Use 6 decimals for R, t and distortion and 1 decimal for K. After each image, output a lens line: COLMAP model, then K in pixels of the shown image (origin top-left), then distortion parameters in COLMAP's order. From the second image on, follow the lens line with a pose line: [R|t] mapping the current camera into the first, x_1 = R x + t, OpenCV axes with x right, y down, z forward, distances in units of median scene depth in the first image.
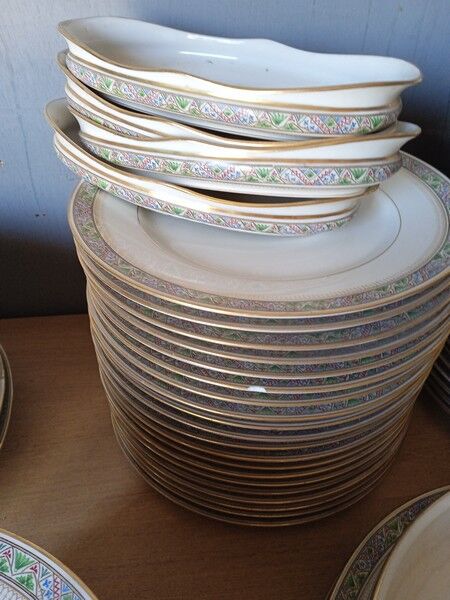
lens RADIAL K [[500.5, 0, 225.0], [0, 500.5, 300.0], [0, 0, 1]] dist [0.106490, -0.192561]
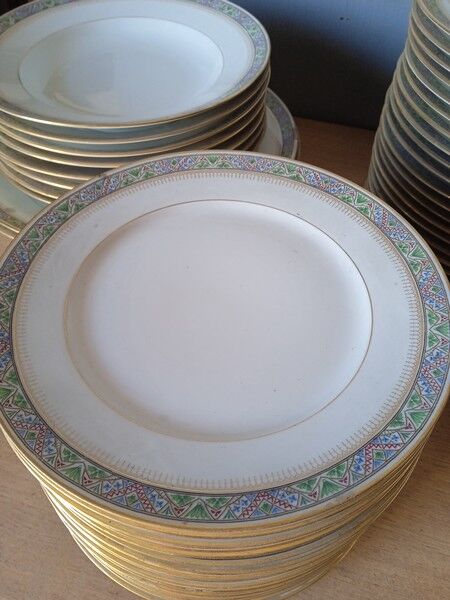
lens RADIAL K [[500.5, 0, 225.0], [0, 500.5, 300.0], [0, 0, 1]] dist [0.106490, -0.192561]
pose [[0.909940, 0.320143, -0.263662, -0.272520], [-0.257428, 0.934417, 0.246160, 0.519747], [0.325177, -0.156117, 0.932678, -0.588940]]
